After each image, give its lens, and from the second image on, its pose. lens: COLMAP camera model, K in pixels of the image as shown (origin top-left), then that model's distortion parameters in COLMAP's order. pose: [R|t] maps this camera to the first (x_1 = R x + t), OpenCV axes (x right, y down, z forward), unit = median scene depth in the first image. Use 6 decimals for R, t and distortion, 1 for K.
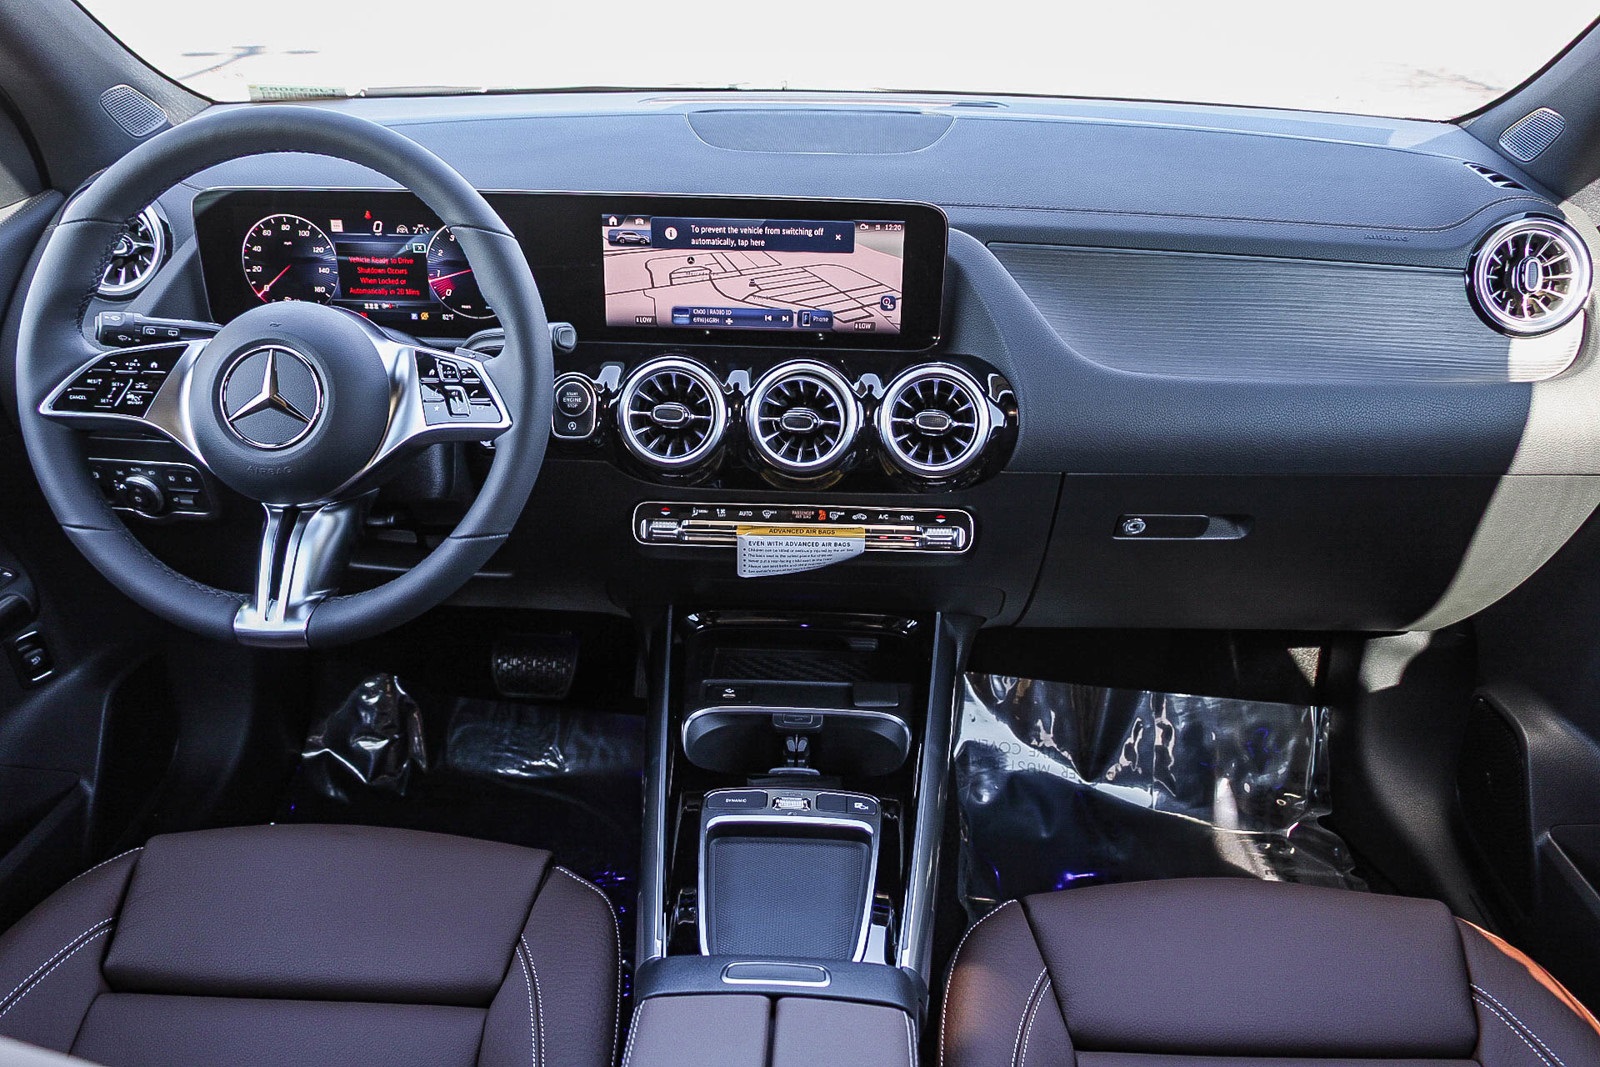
lens RADIAL K [[1281.0, 0, 786.0], [0, 1281.0, 535.5], [0, 0, 1]] dist [-0.004349, -0.008022]
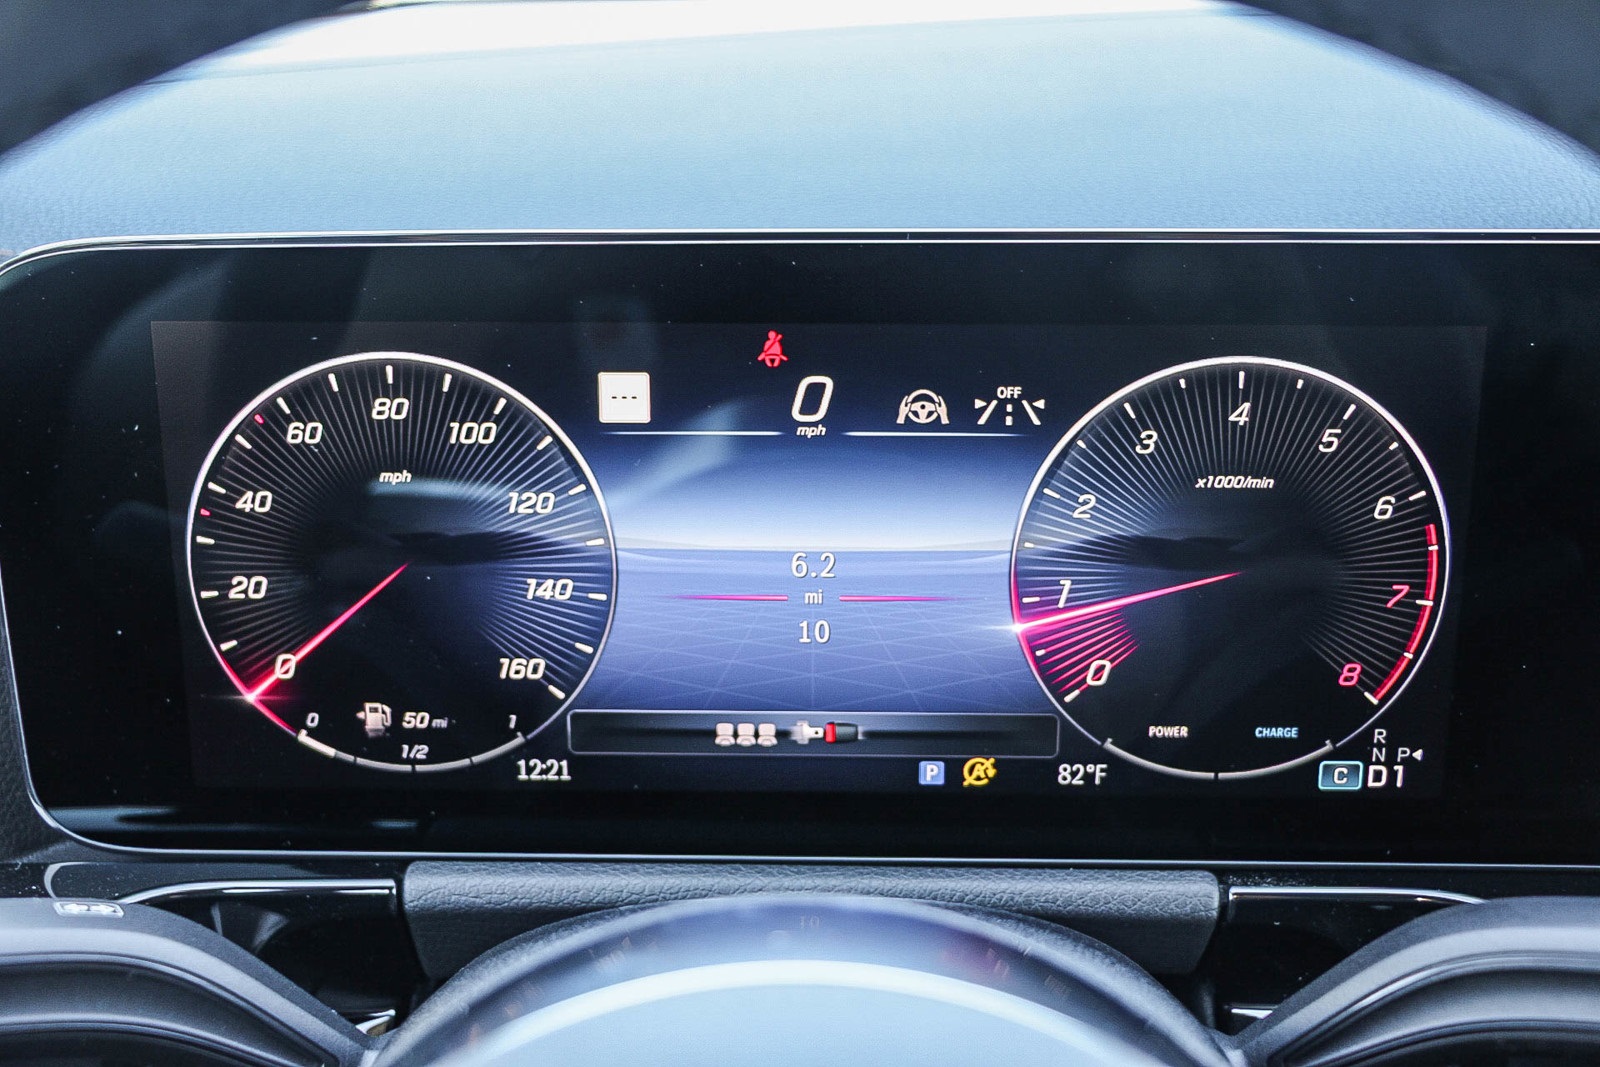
lens RADIAL K [[1947.7, 0, 797.4], [0, 1947.7, 535.4], [0, 0, 1]] dist [0.028865, 0.000000]
pose [[0.999188, -0.022663, 0.033298, -0.331134], [0.026303, 0.993213, -0.113296, -0.177685], [-0.030504, 0.114080, 0.993003, 0.659124]]
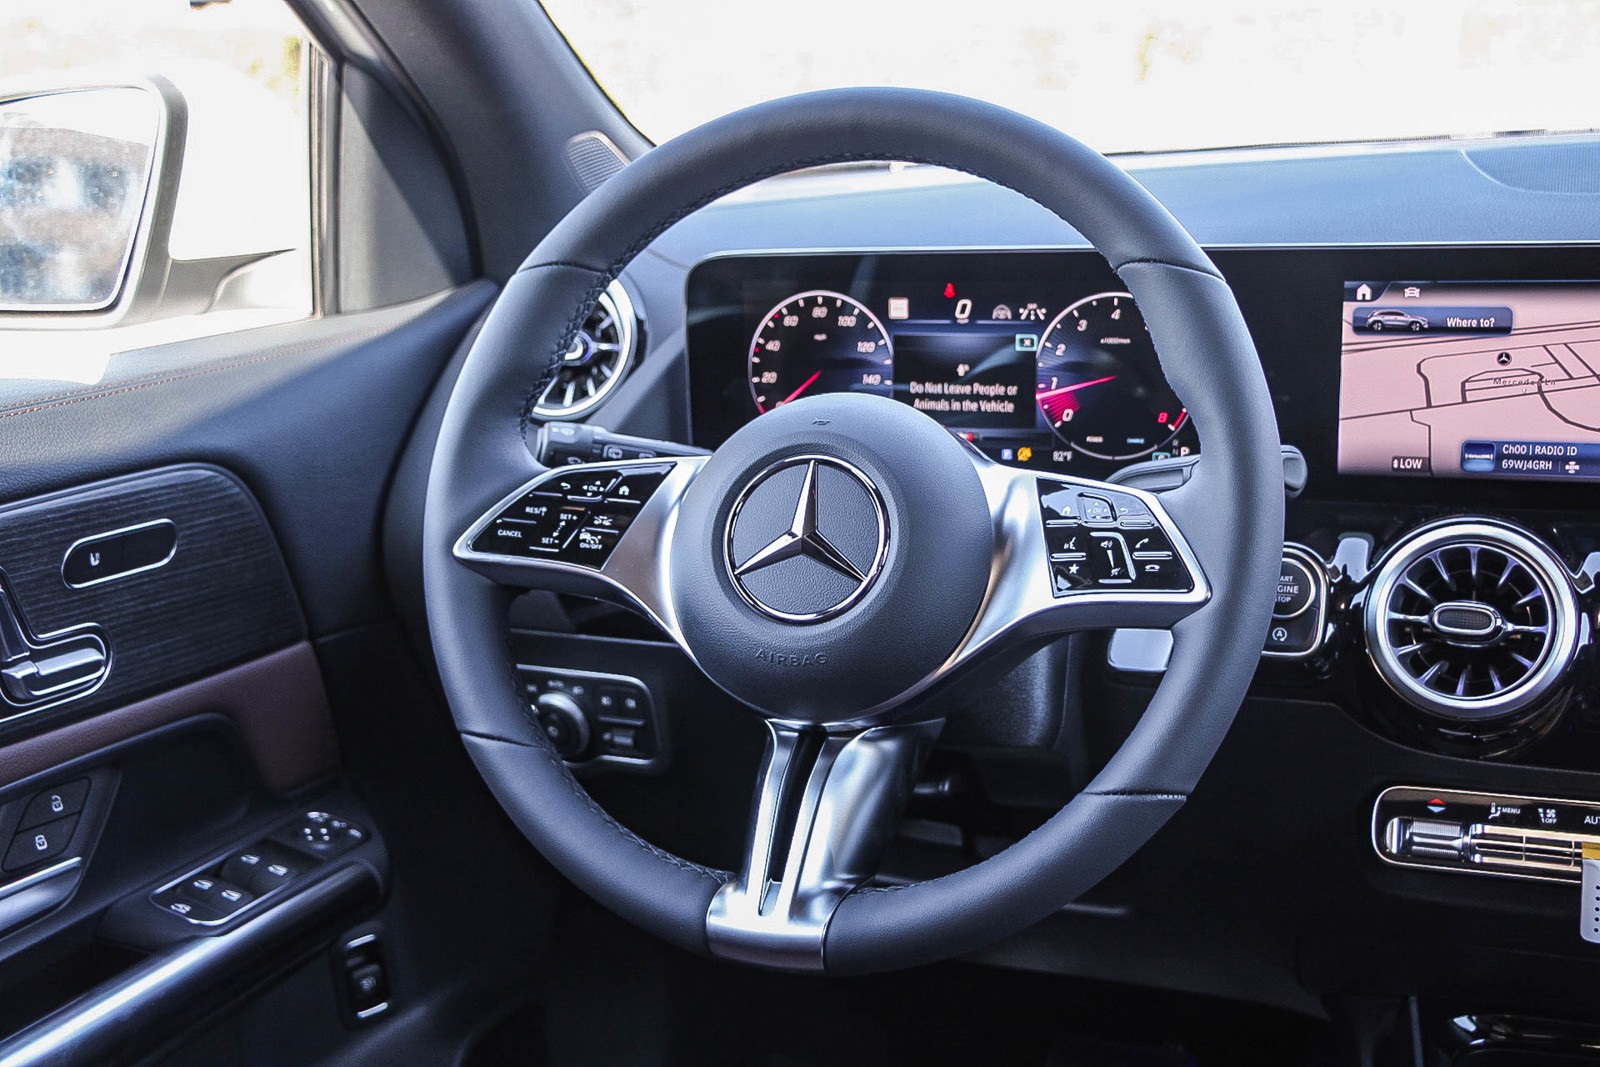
lens RADIAL K [[1947.7, 0, 782.4], [0, 1947.7, 530.8], [0, 0, 1]] dist [0.028865, 0.000000]
pose [[0.950328, 0.026016, -0.310162, -0.105702], [-0.092388, 0.975167, -0.201280, 0.061381], [0.297223, 0.219937, 0.929132, 0.118915]]
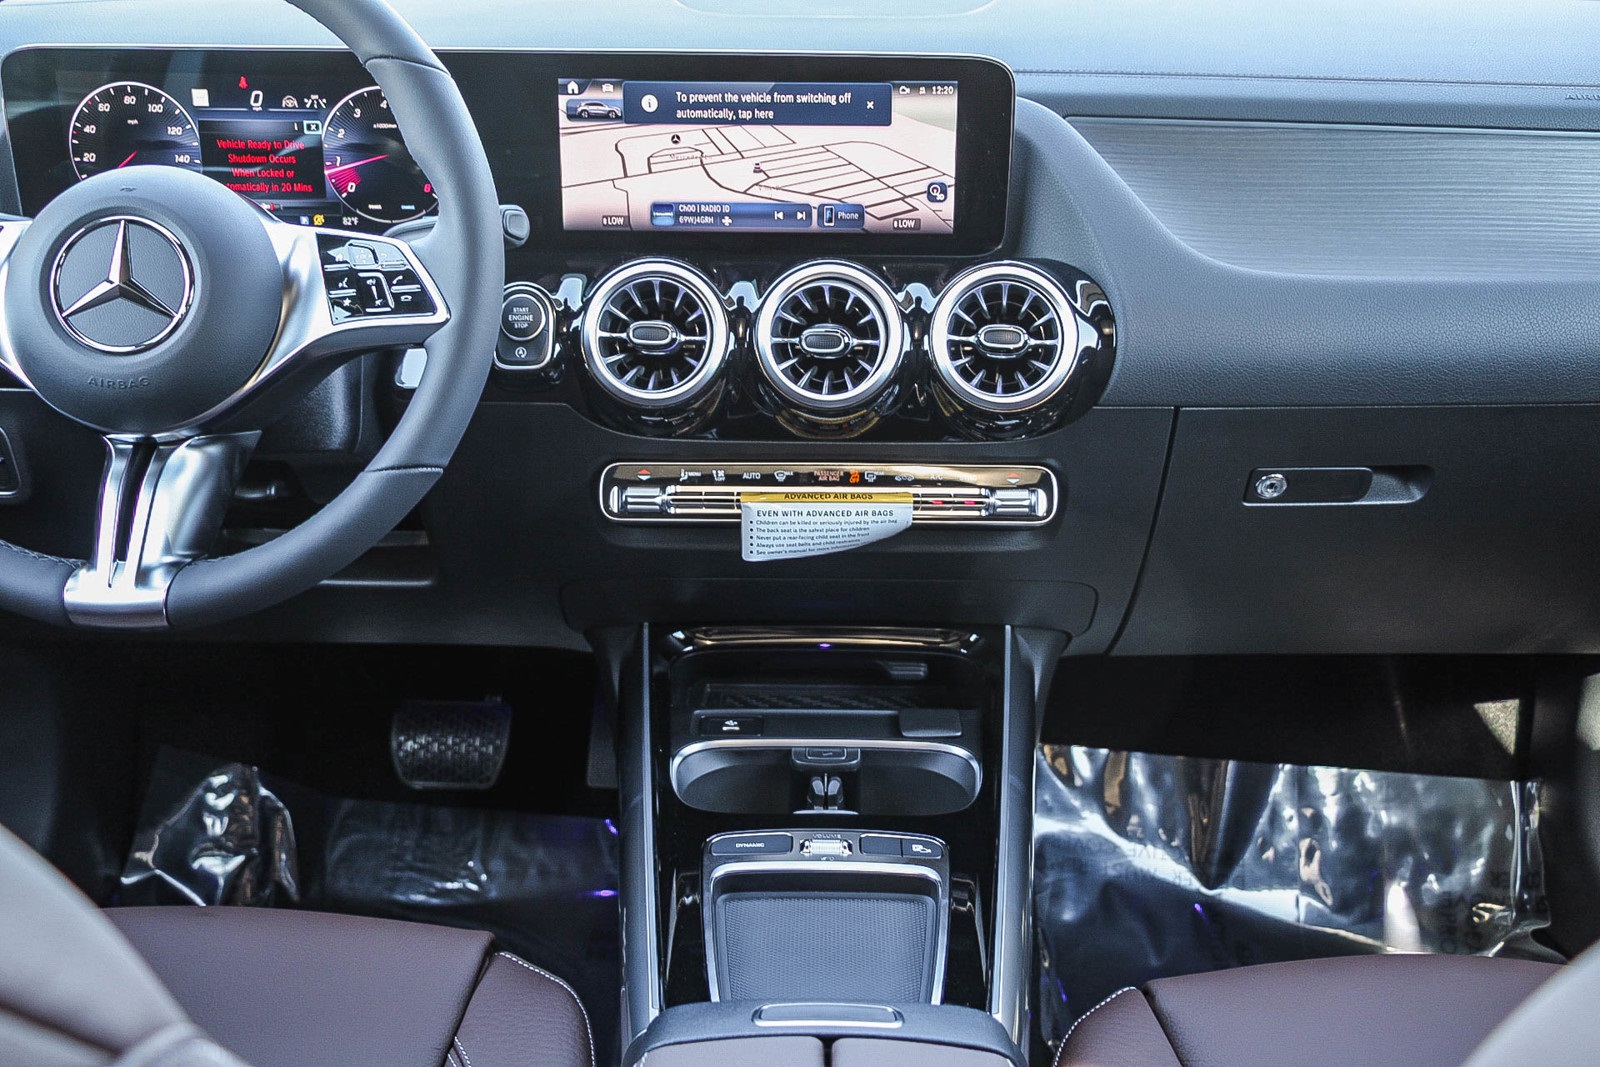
lens RADIAL K [[1734.7, 0, 790.7], [0, 1734.7, 546.1], [0, 0, 1]] dist [0.055483, 0.000000]
pose [[0.999622, -0.014814, 0.023151, -0.033399], [0.016804, 0.995956, -0.088254, 0.114882], [-0.021750, 0.088609, 0.995829, -0.004551]]
